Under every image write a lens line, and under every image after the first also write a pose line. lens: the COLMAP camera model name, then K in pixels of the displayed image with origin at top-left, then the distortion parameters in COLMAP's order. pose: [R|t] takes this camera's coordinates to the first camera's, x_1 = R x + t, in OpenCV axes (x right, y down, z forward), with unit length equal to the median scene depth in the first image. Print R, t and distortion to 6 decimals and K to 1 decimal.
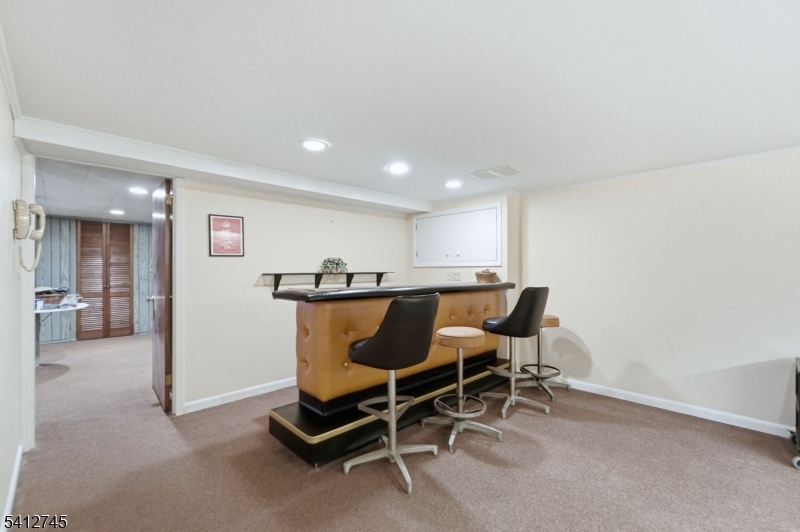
lens RADIAL K [[343.9, 0, 401.6], [0, 343.9, 266.1], [0, 0, 1]] dist [-0.011994, 0.000131]
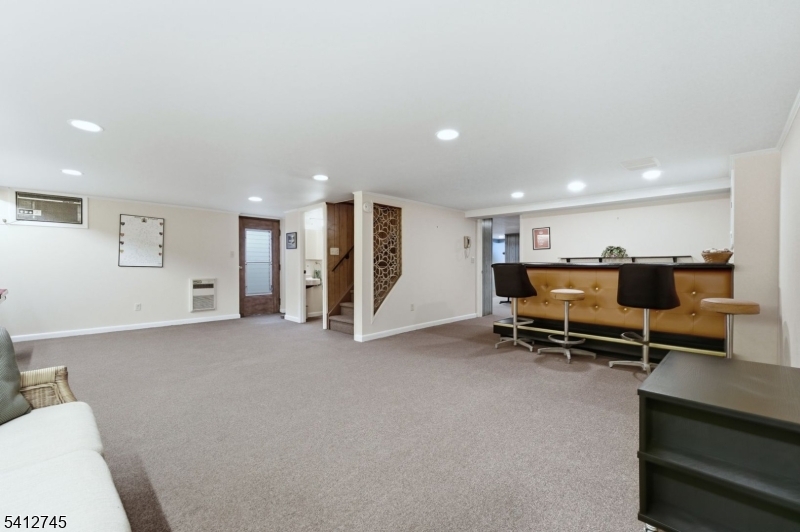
lens RADIAL K [[343.9, 0, 401.5], [0, 343.9, 268.3], [0, 0, 1]] dist [-0.011994, 0.000131]
pose [[0.004245, -0.005978, -0.999973, 1.387781], [-0.005221, 0.999968, -0.006000, 0.093299], [0.999977, 0.005246, 0.004214, 0.227309]]
